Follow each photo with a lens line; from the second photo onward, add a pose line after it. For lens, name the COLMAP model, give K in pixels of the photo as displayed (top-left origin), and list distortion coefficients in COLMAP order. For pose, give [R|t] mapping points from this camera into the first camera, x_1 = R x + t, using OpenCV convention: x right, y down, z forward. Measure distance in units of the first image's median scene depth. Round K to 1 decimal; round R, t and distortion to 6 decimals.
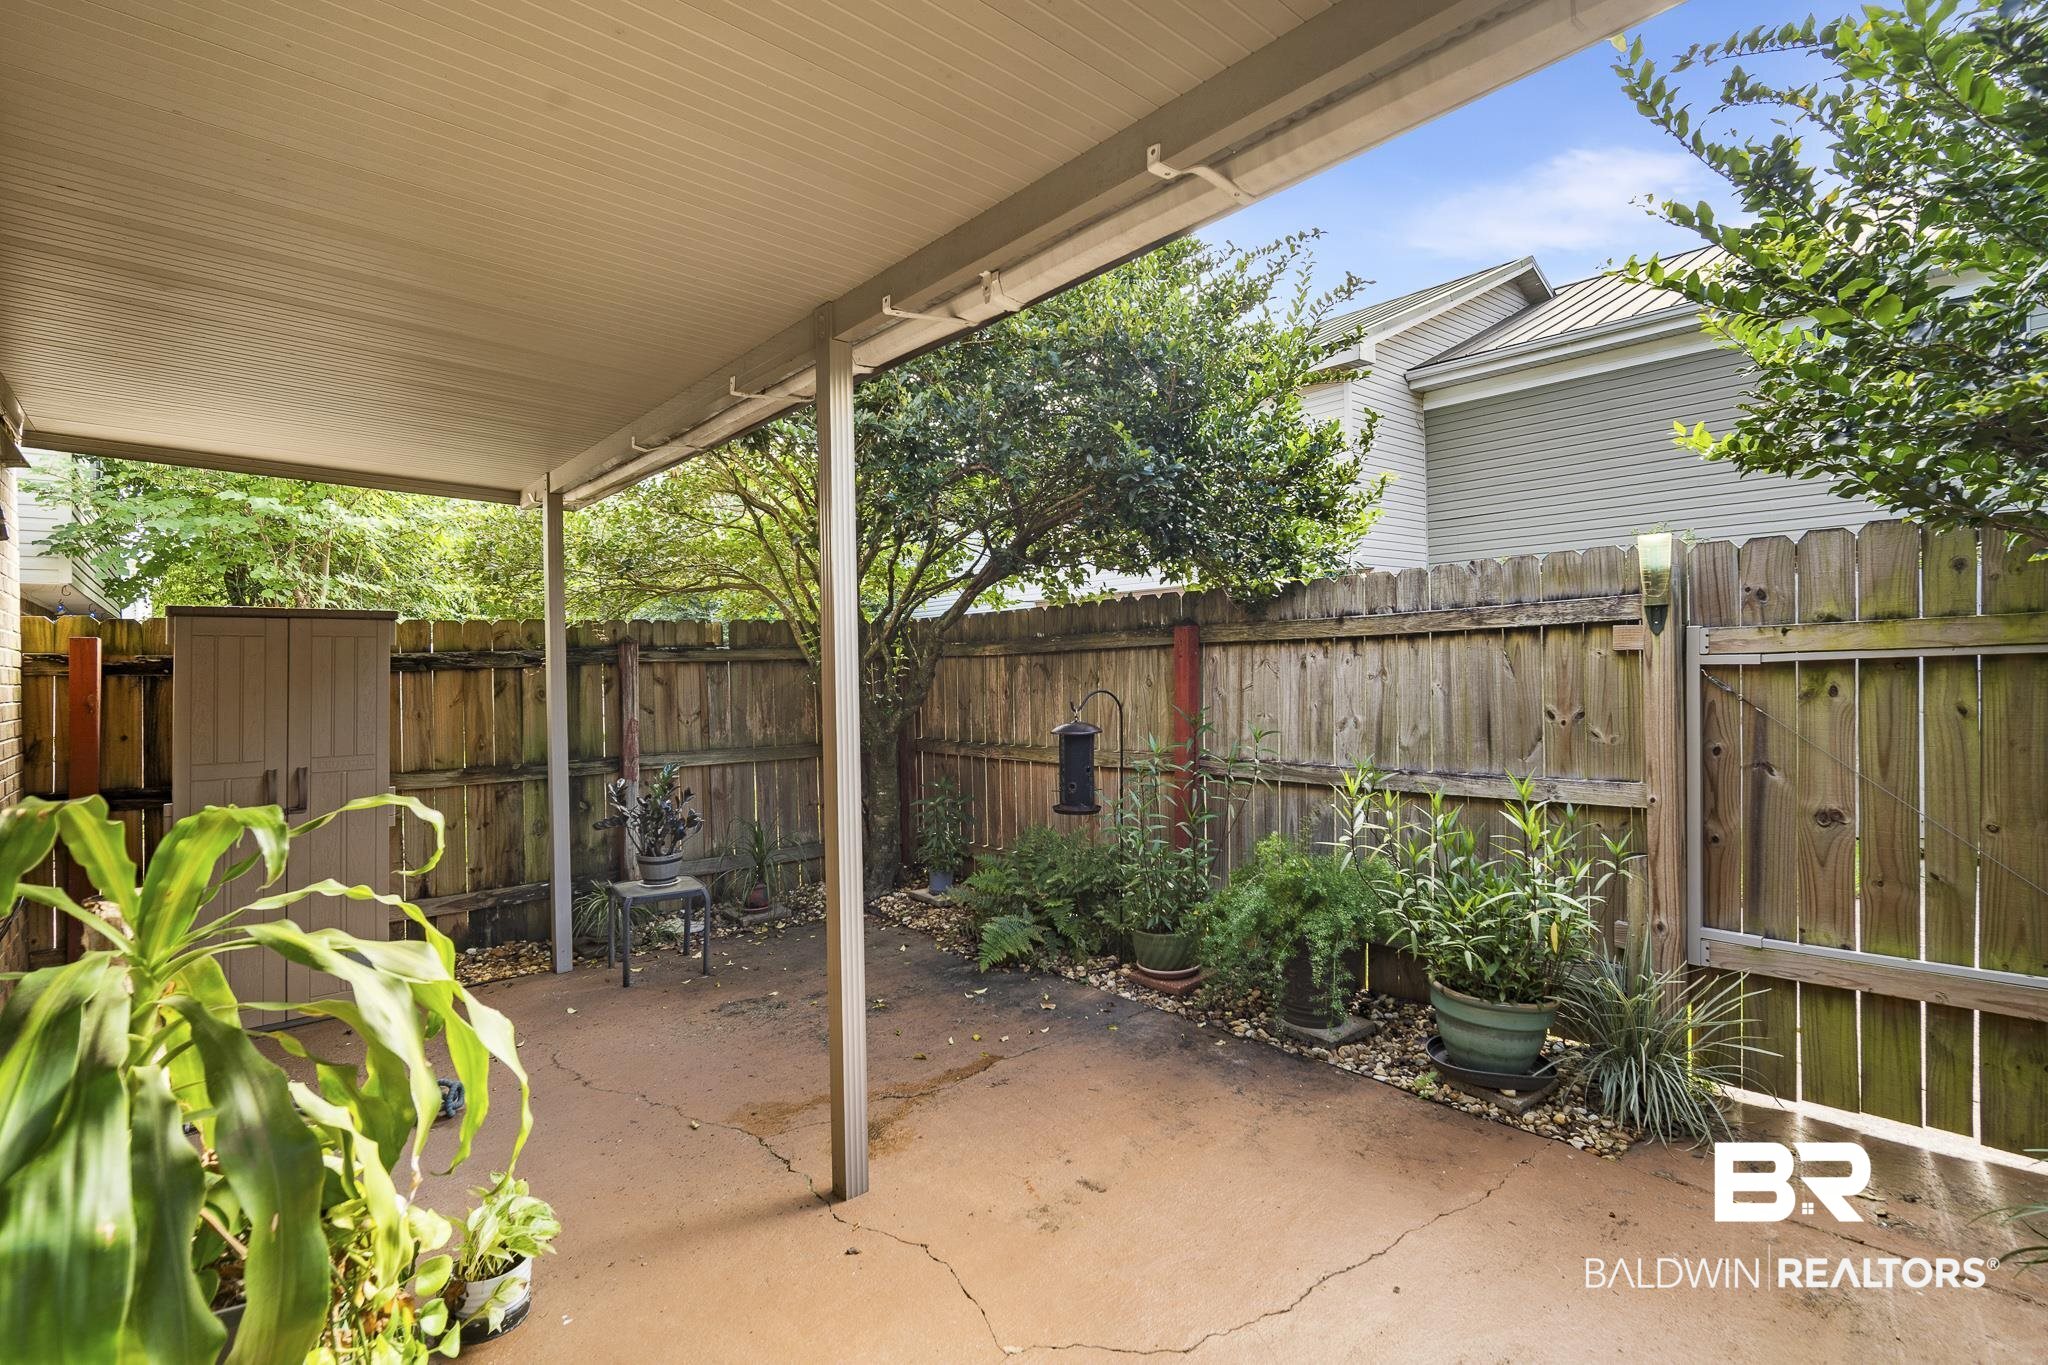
lens RADIAL K [[893.4, 0, 1027.1], [0, 893.4, 668.9], [0, 0, 1]] dist [-0.001437, -0.000258]
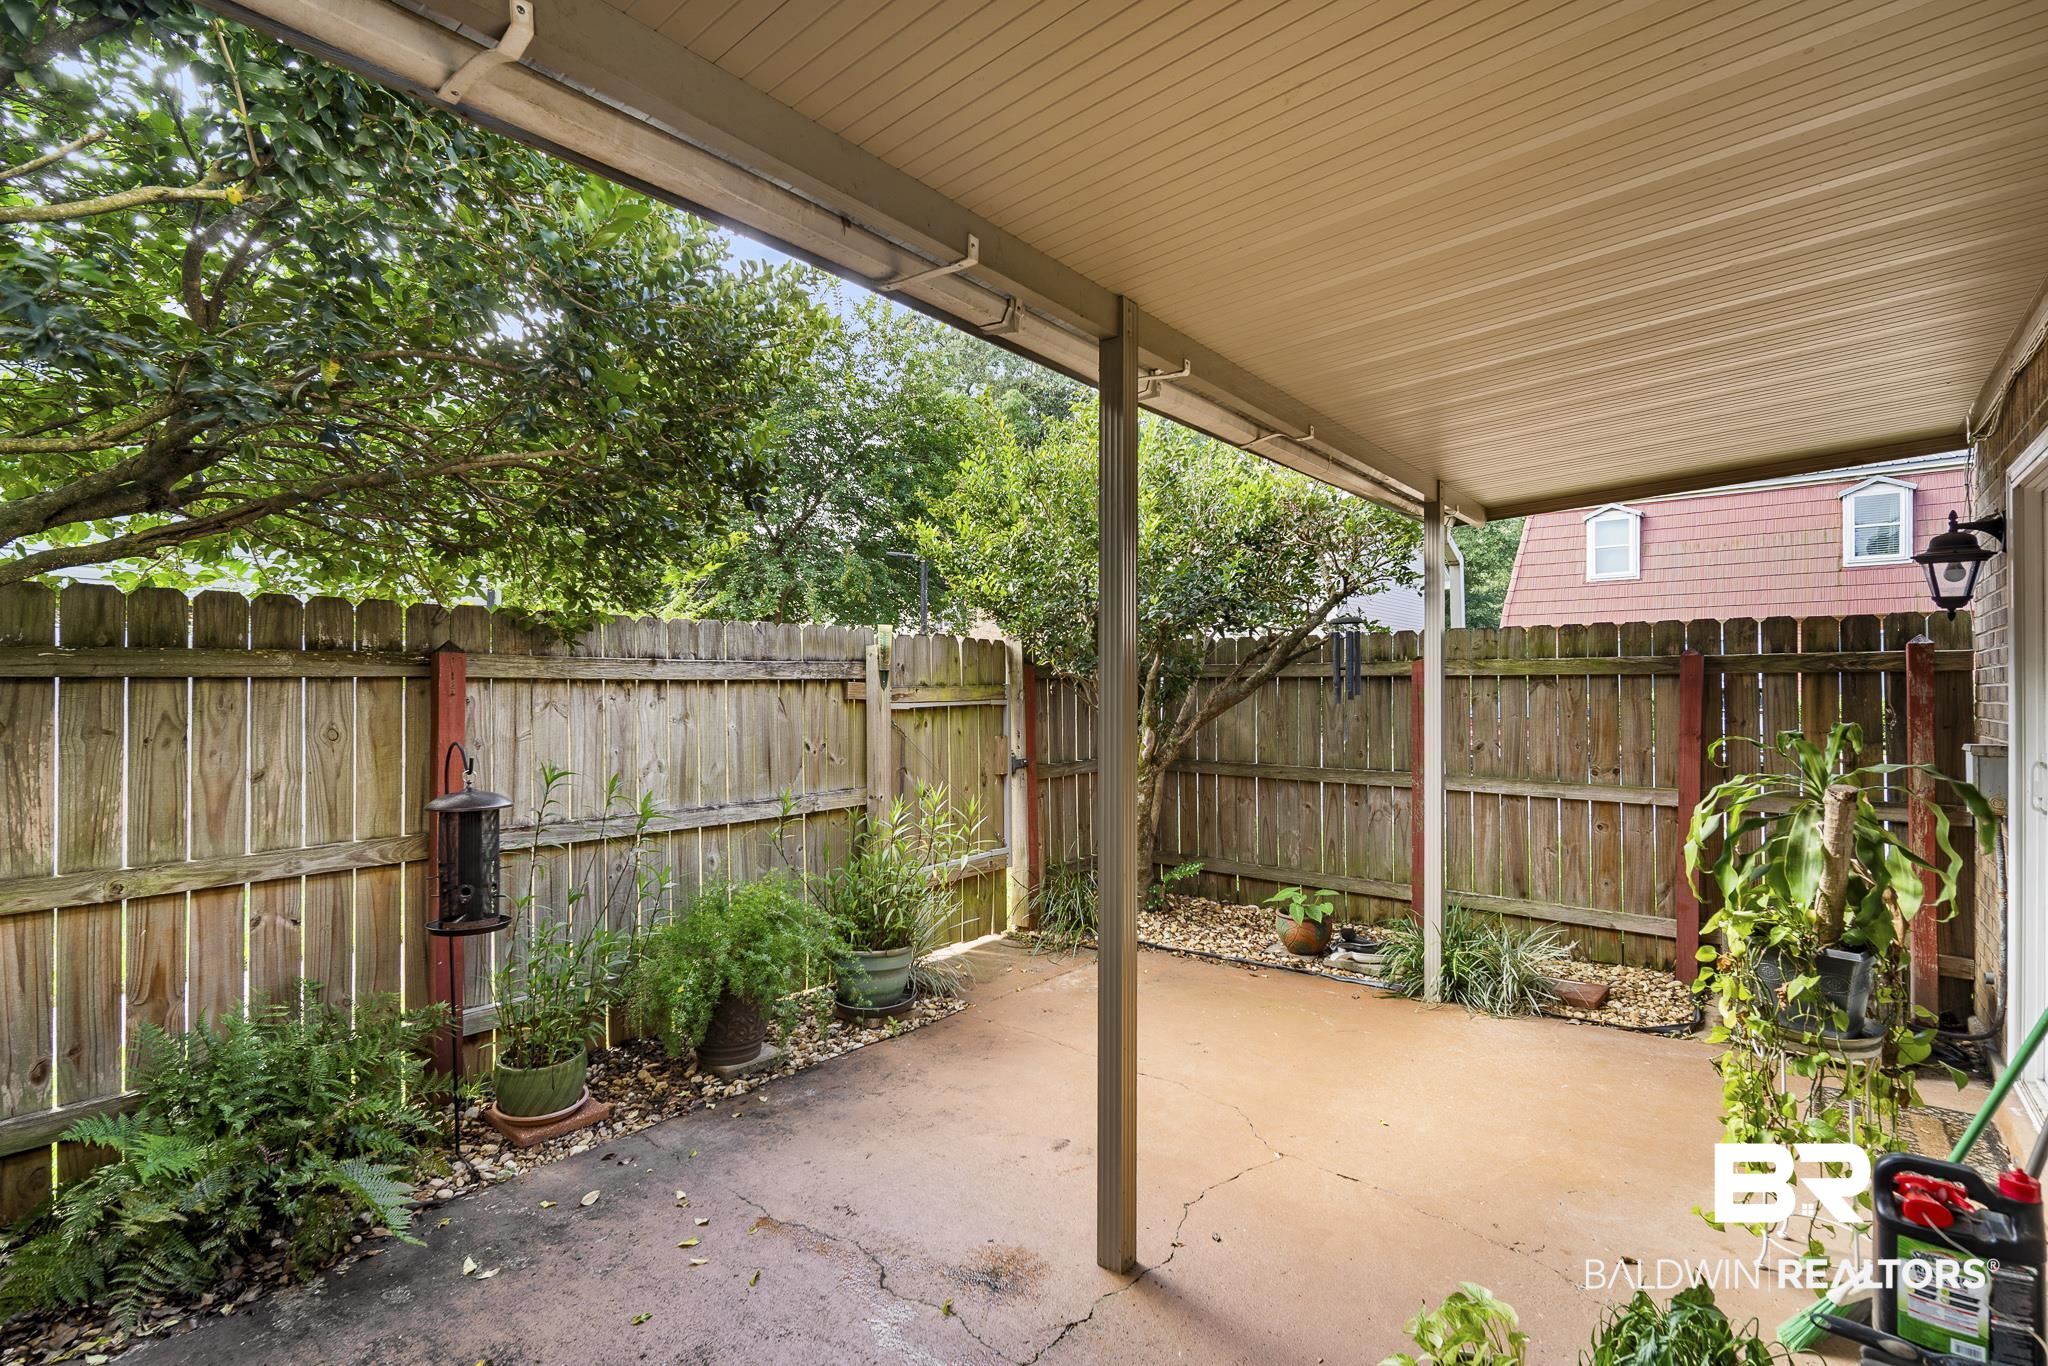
lens RADIAL K [[893.4, 0, 1026.6], [0, 893.4, 697.6], [0, 0, 1]] dist [-0.001437, -0.000258]
pose [[-0.091259, 0.018183, 0.995661, -0.689584], [0.004364, 0.999831, -0.017859, 0.003388], [-0.995818, 0.002716, -0.091323, 0.713045]]
